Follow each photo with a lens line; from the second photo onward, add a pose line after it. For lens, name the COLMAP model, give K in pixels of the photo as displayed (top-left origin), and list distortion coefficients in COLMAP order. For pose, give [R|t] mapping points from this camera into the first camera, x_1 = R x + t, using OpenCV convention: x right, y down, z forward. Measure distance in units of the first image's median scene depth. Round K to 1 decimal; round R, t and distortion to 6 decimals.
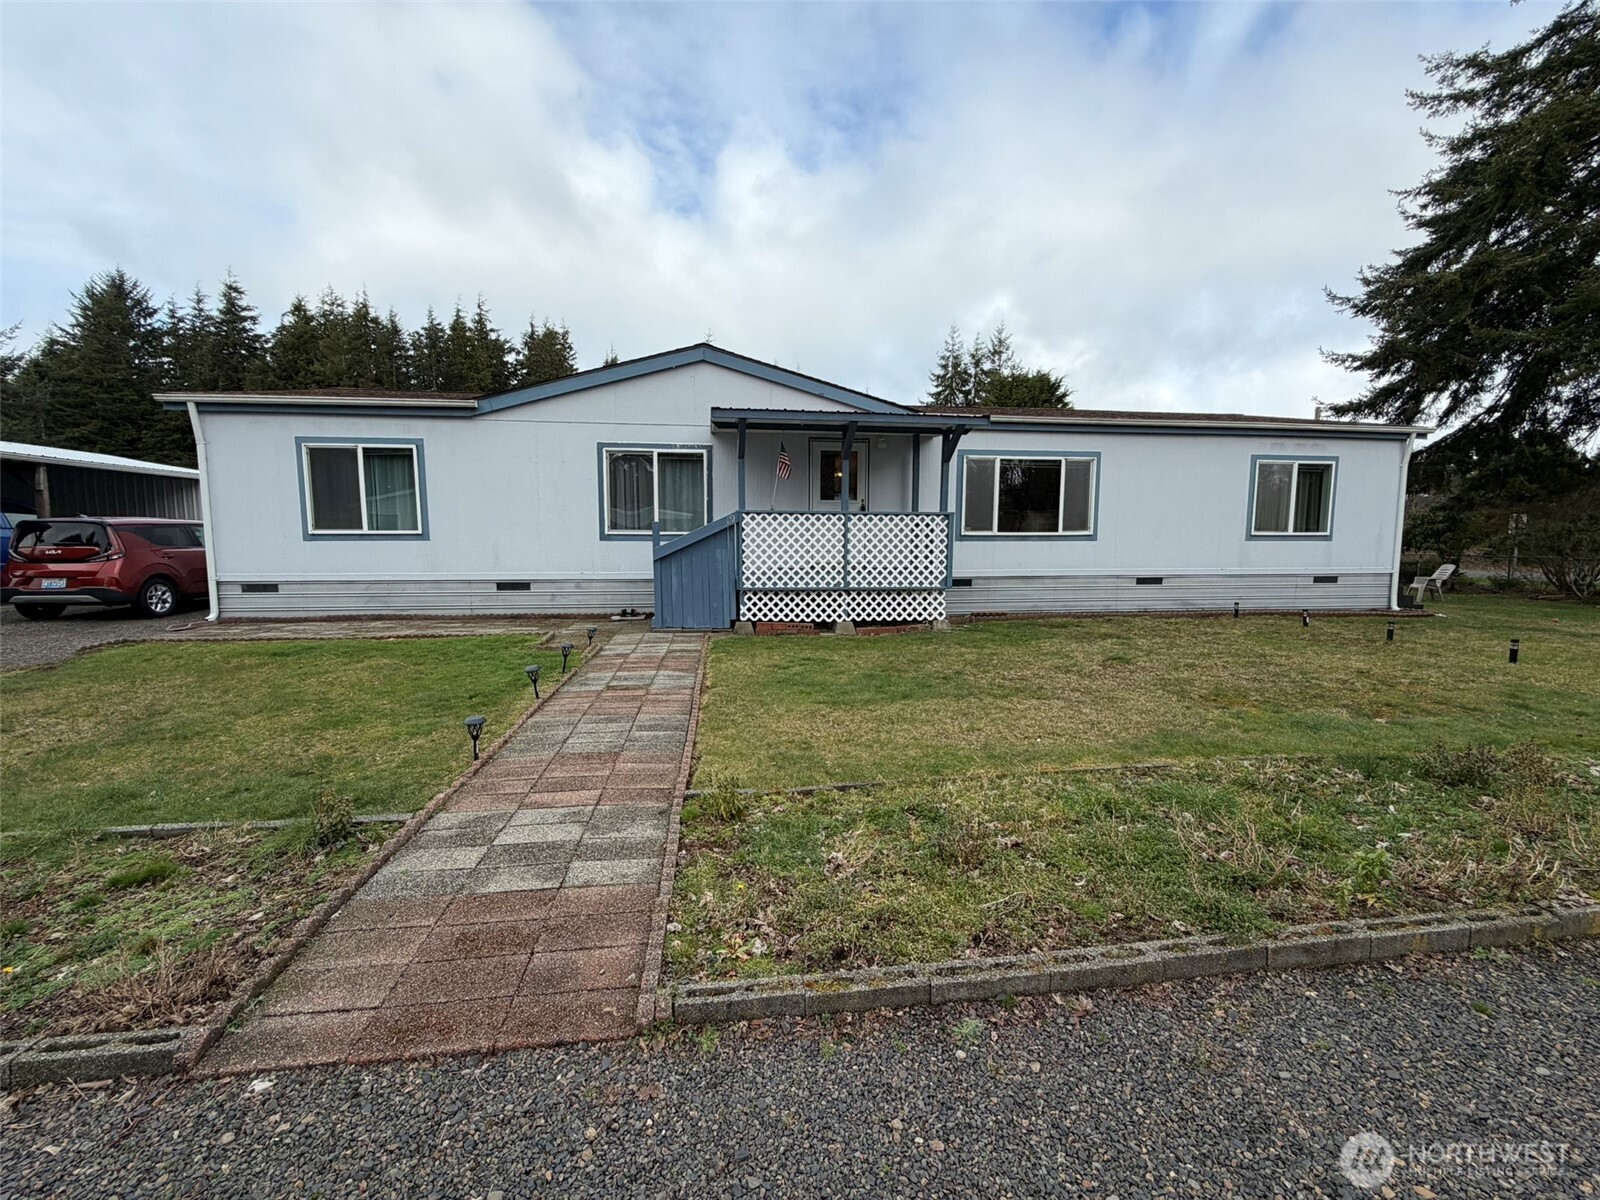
lens RADIAL K [[634.6, 0, 794.8], [0, 634.6, 597.1], [0, 0, 1]] dist [-0.001796, -0.000509]
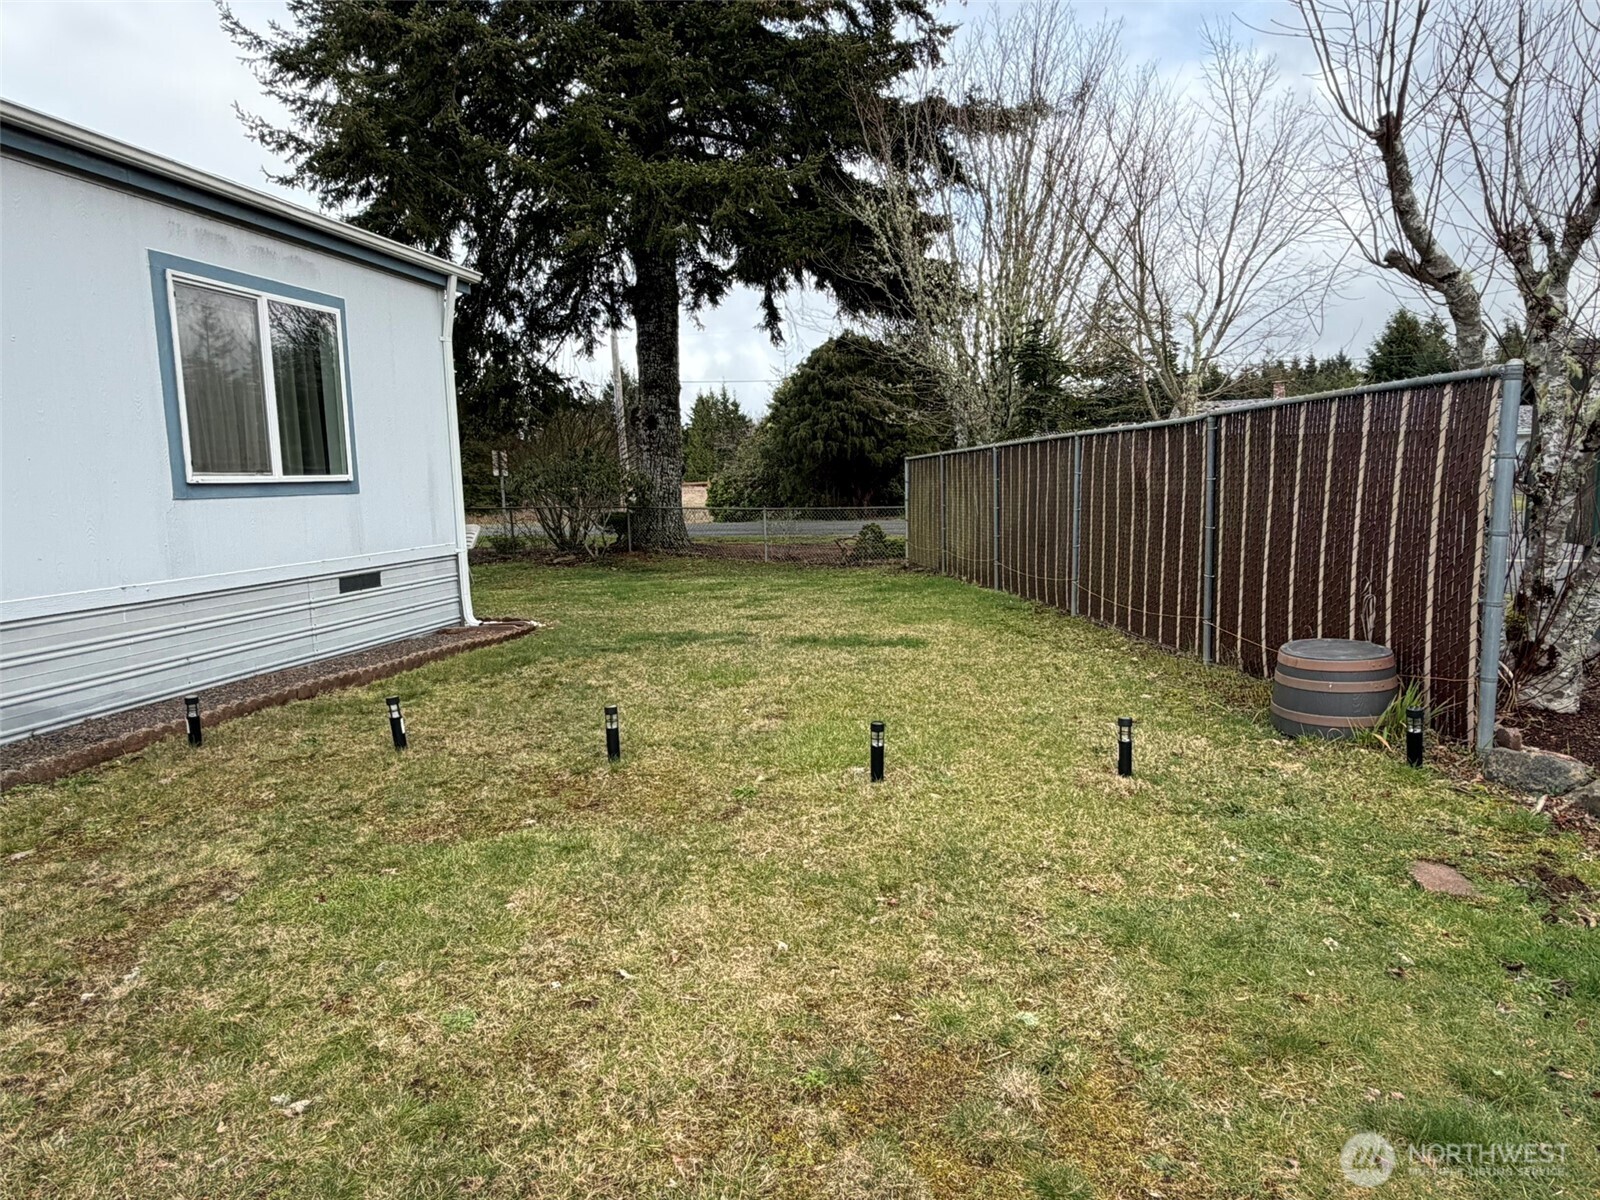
lens RADIAL K [[972.5, 0, 795.6], [0, 972.5, 607.8], [0, 0, 1]] dist [-0.002110, -0.000611]
pose [[0.357198, -0.134363, 0.924314, 0.319503], [0.106263, 0.989020, 0.102704, -0.047317], [-0.927964, 0.061535, 0.367554, 0.473304]]
